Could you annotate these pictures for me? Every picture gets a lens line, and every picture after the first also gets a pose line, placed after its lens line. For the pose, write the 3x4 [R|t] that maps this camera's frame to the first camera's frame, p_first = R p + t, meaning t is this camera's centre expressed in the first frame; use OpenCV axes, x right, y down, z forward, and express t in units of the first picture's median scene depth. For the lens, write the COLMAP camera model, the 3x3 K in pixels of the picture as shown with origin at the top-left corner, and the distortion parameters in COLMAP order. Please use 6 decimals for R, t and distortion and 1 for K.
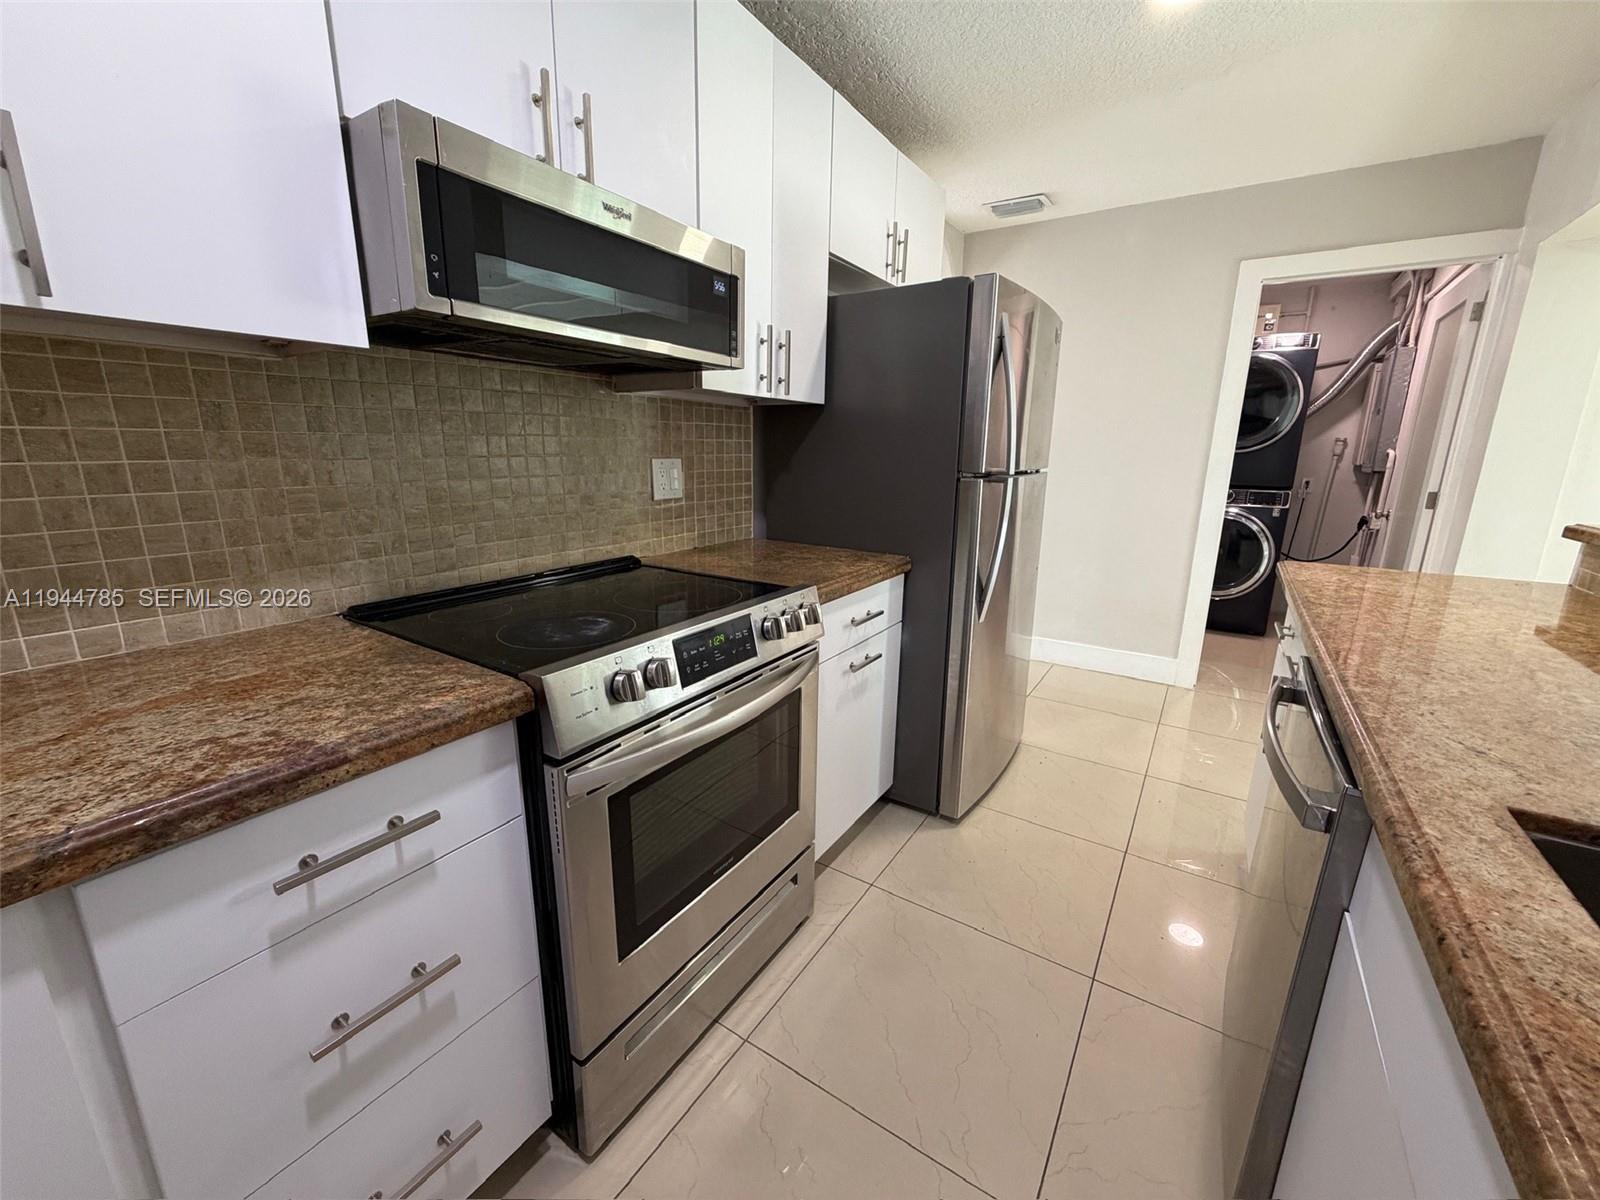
lens RADIAL K [[640.8, 0, 799.3], [0, 640.8, 600.5], [0, 0, 1]] dist [0.000337, 0.000079]
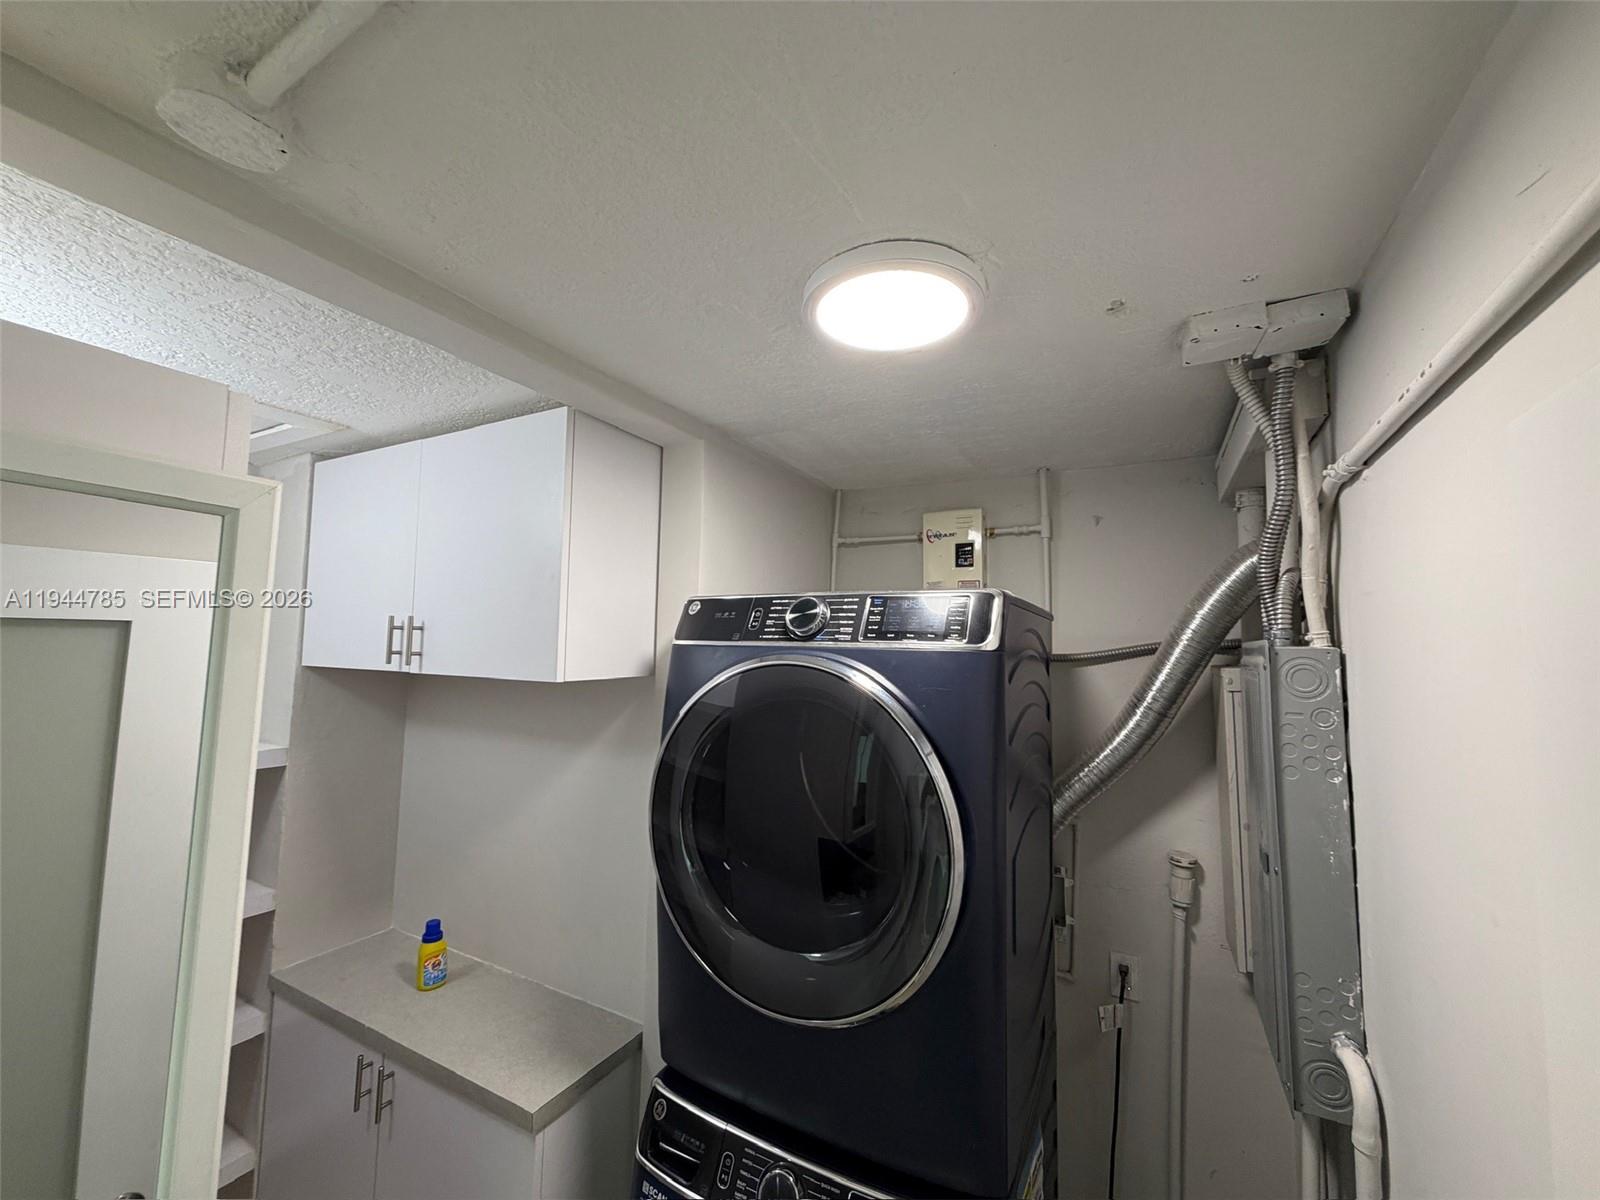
lens RADIAL K [[640.8, 0, 797.0], [0, 640.8, 598.4], [0, 0, 1]] dist [0.000337, 0.000079]
pose [[0.996323, 0.016150, 0.084135, 0.641383], [0.010646, 0.951121, -0.308635, -0.300765], [-0.085007, 0.308396, 0.947452, 0.681761]]
